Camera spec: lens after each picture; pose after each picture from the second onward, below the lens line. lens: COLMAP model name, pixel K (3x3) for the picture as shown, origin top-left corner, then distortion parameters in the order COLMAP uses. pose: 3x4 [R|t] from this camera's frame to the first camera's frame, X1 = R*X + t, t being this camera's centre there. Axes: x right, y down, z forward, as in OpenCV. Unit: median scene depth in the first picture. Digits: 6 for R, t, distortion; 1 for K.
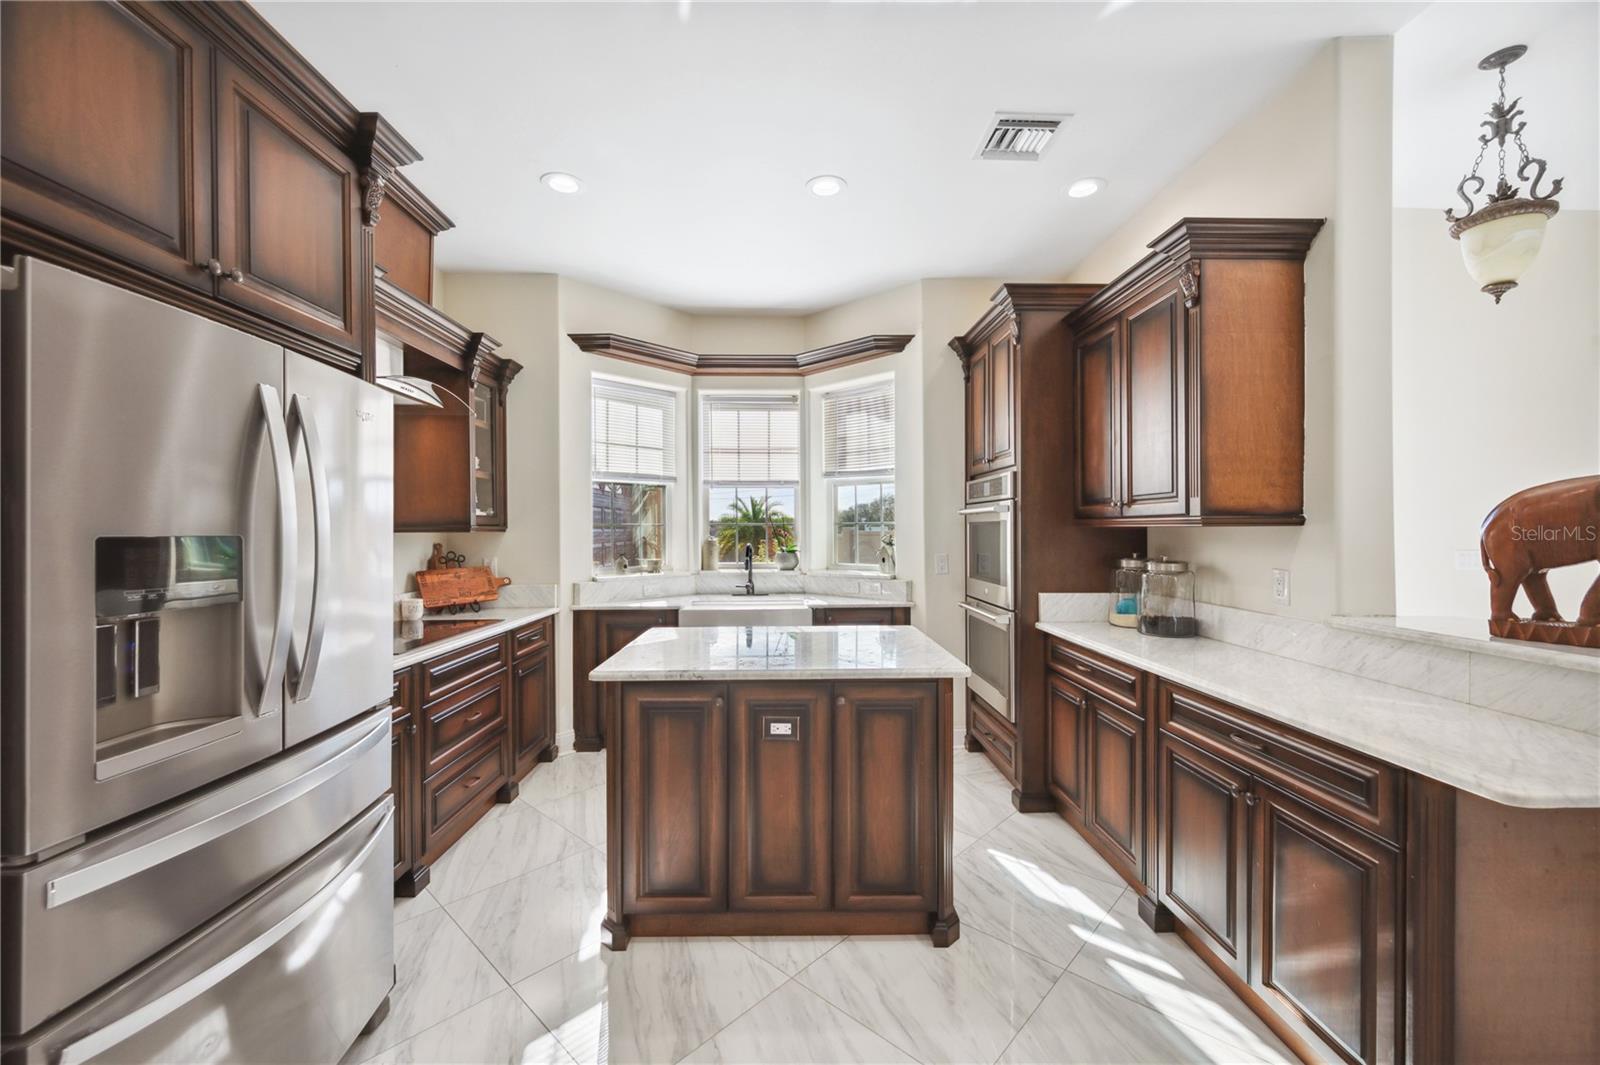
lens RADIAL K [[634.3, 0, 806.1], [0, 634.3, 535.3], [0, 0, 1]] dist [-0.001109, 0.000332]
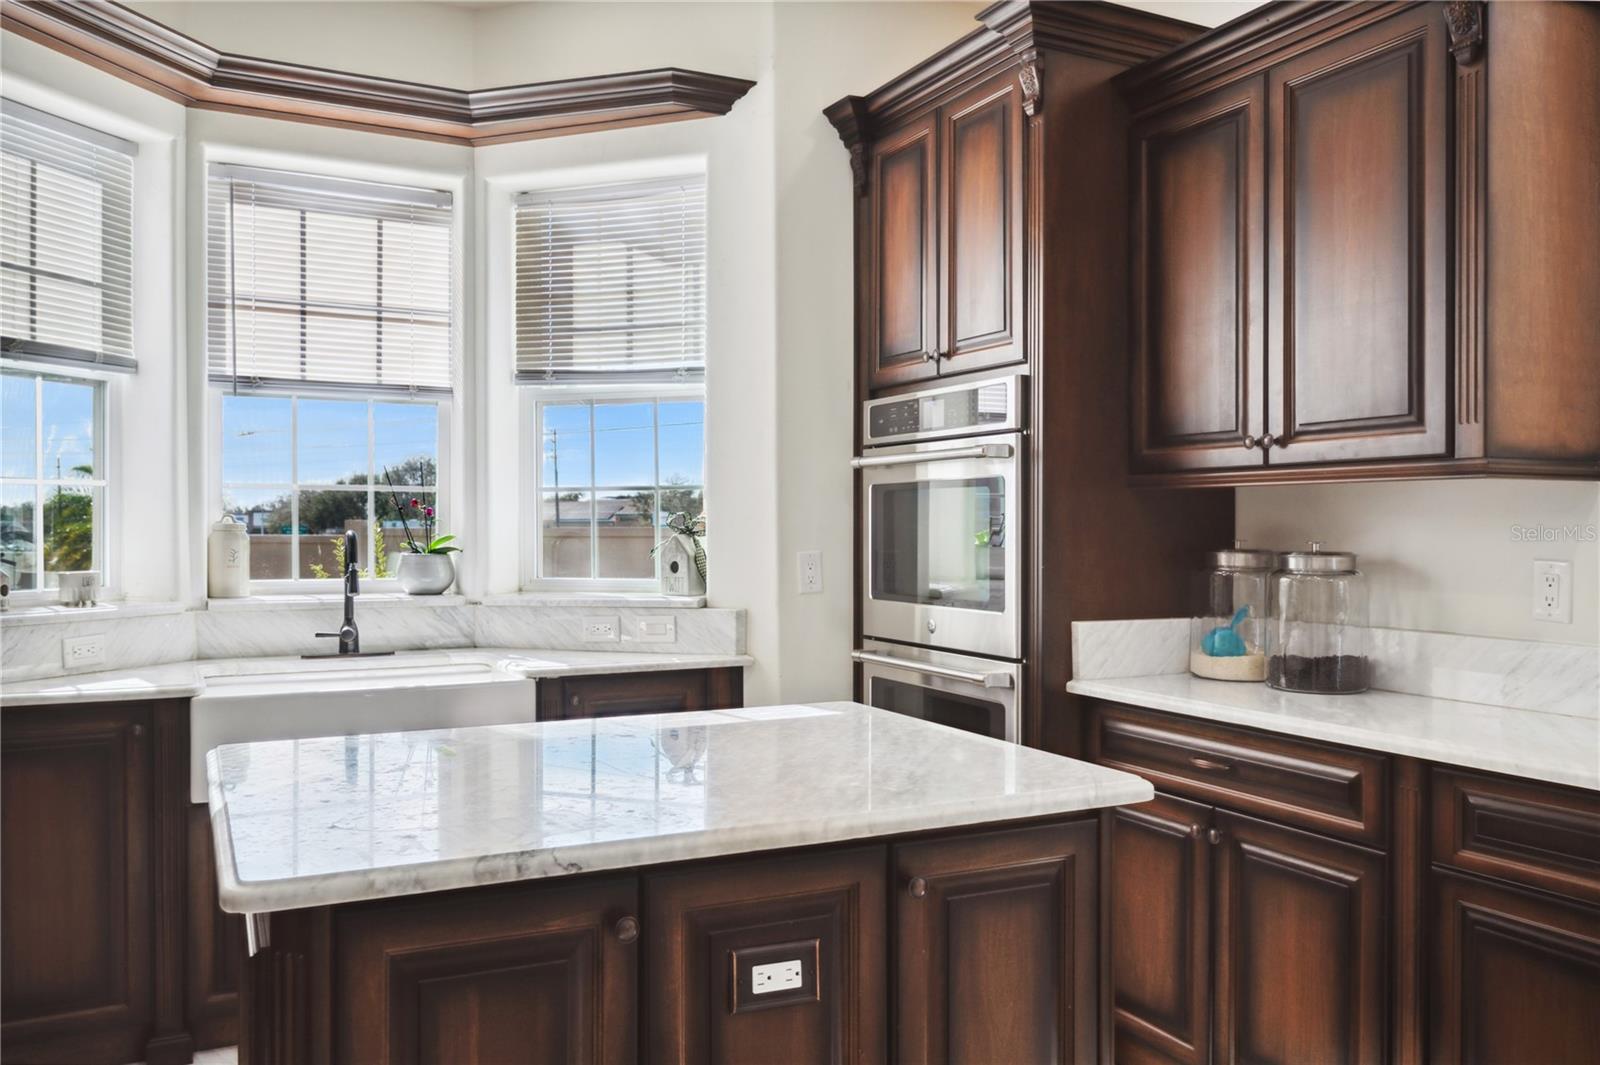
lens RADIAL K [[1231.3, 0, 800.0], [0, 1231.3, 532.5], [0, 0, 1]] dist [0.002114, 0.002615]
pose [[0.904873, 0.003052, 0.425671, -0.187450], [-0.000150, 0.999977, -0.006850, 0.021964], [-0.425682, 0.006135, 0.904852, 0.171506]]
